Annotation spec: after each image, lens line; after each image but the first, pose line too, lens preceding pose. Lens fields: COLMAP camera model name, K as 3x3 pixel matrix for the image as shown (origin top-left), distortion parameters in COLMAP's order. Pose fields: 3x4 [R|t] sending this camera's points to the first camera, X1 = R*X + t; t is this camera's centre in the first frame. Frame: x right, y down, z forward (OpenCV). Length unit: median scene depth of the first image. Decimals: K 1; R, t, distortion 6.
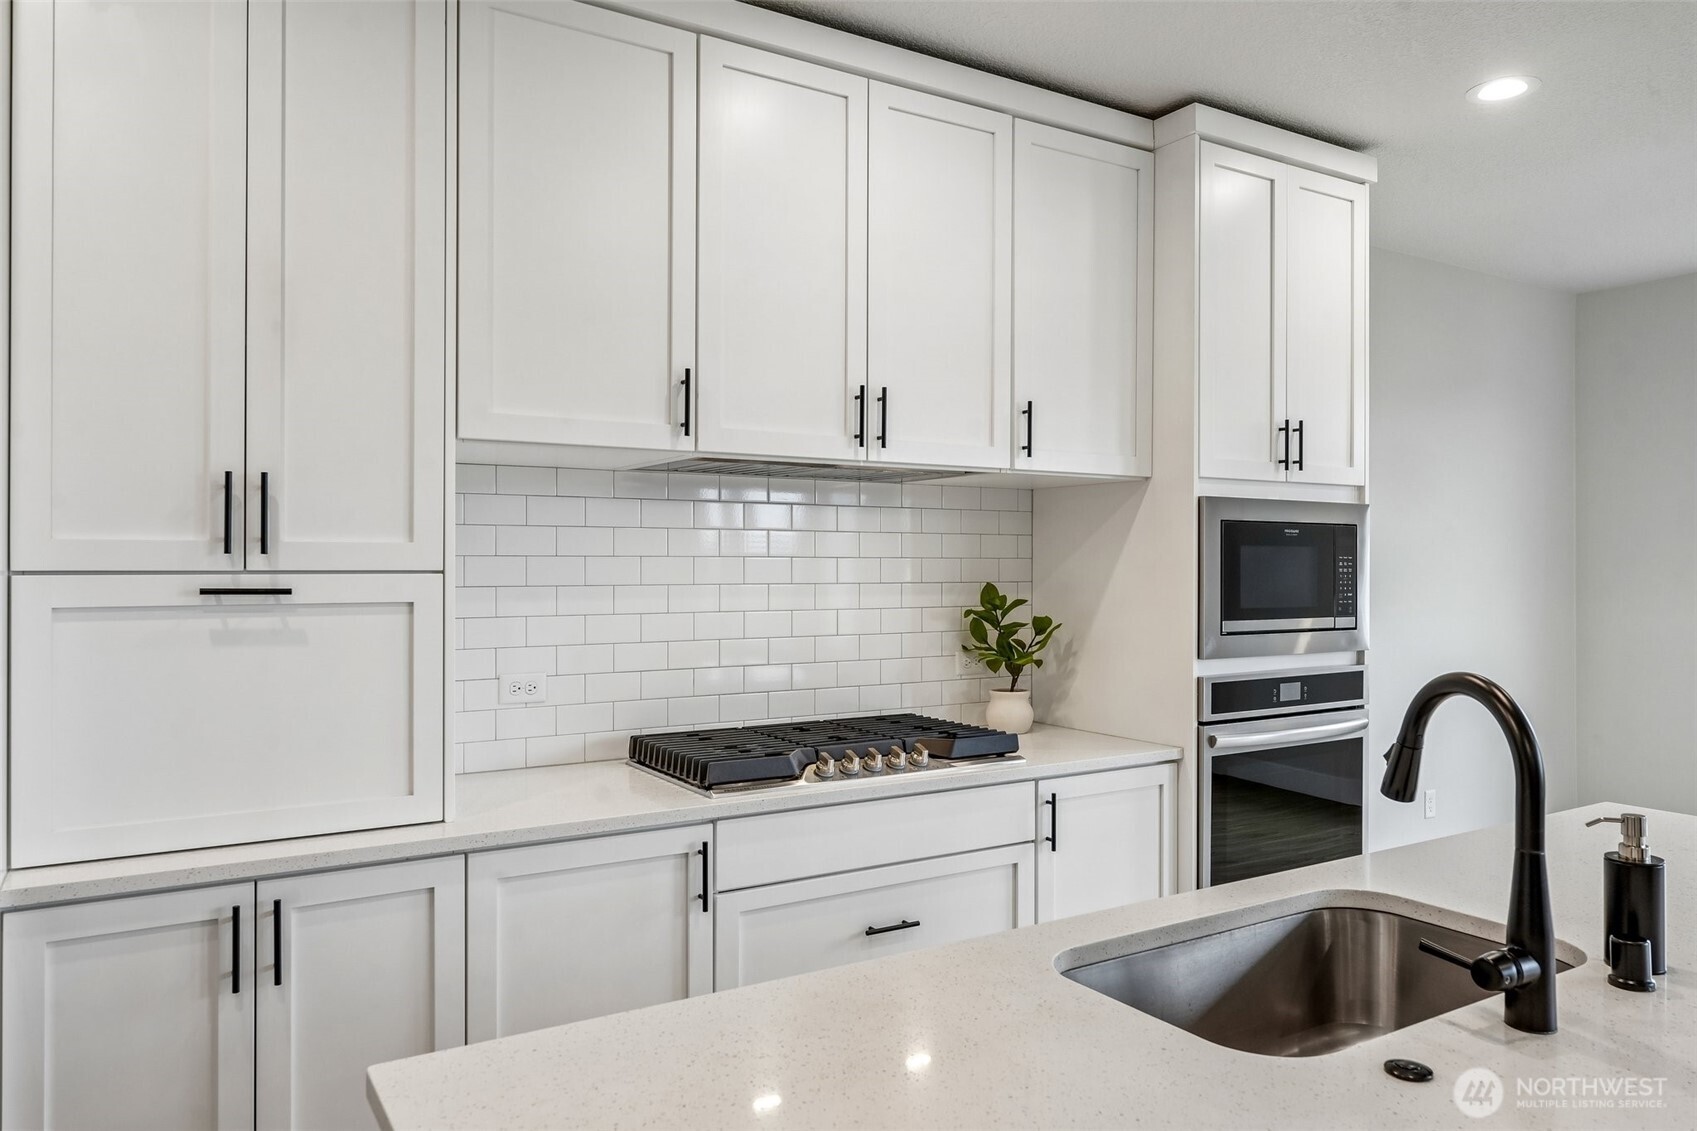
lens RADIAL K [[1160.0, 0, 847.3], [0, 1160.0, 558.2], [0, 0, 1]] dist [-0.000217, -0.002285]
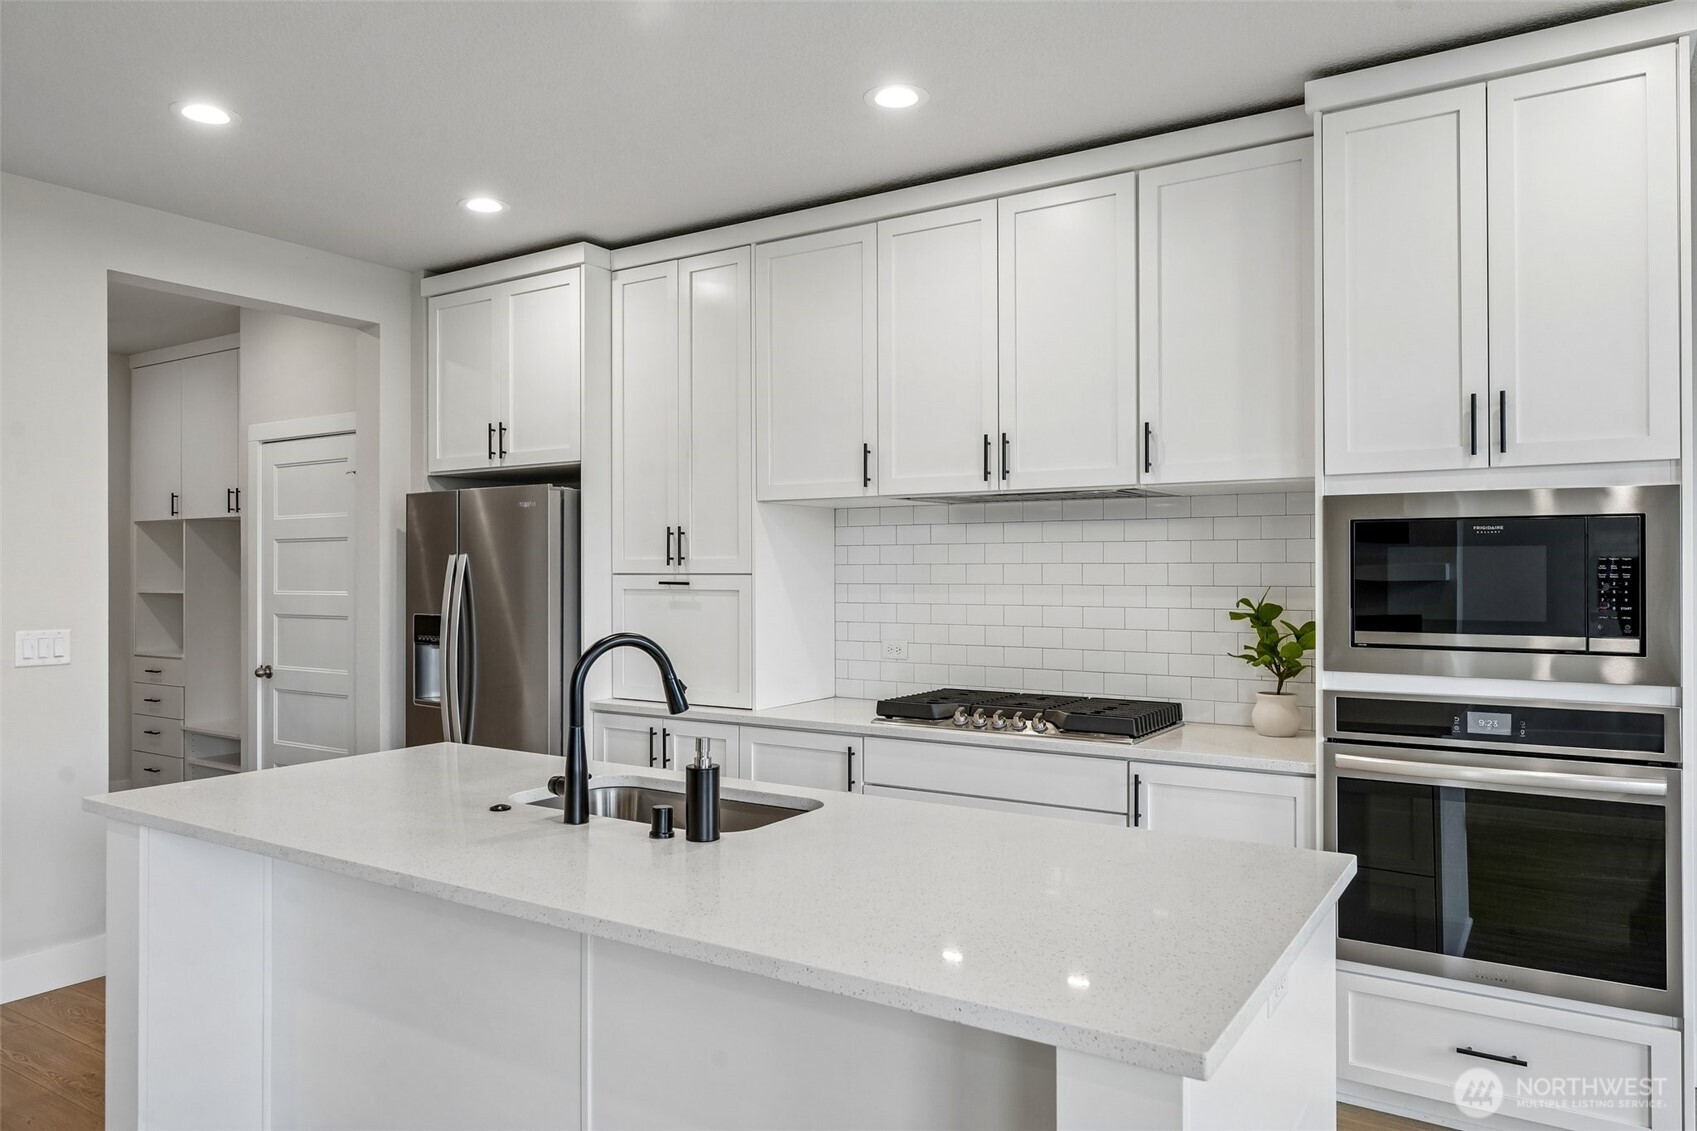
lens RADIAL K [[1160.0, 0, 847.3], [0, 1160.0, 558.2], [0, 0, 1]] dist [-0.000217, -0.002285]
pose [[0.416171, -0.010396, -0.909227, 0.995866], [0.007290, 0.999941, -0.008097, 0.001667], [0.909257, -0.003258, 0.416222, 0.263155]]
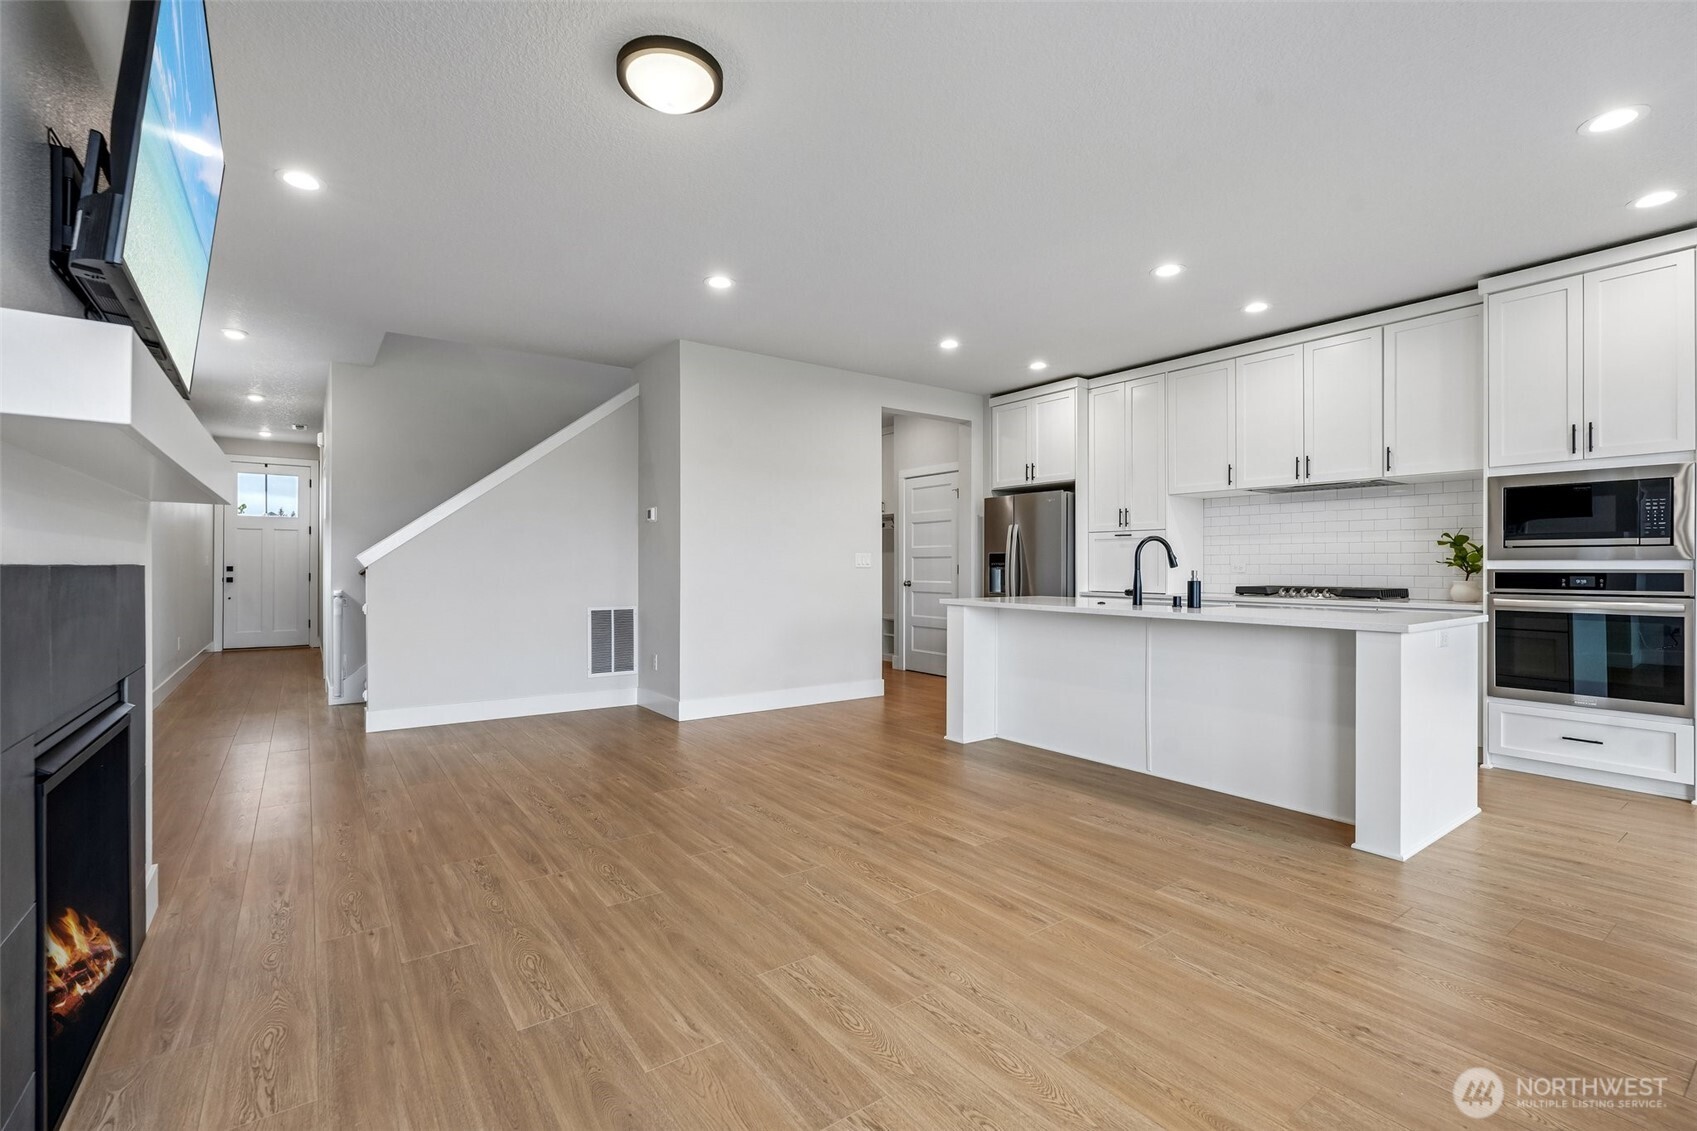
lens RADIAL K [[767.1, 0, 847.8], [0, 767.1, 561.8], [0, 0, 1]] dist [0.000340, 0.003331]
pose [[0.070491, -0.006246, -0.997493, 1.530050], [0.004065, 0.999974, -0.005974, 0.093655], [0.997504, -0.003634, 0.070514, -0.175154]]
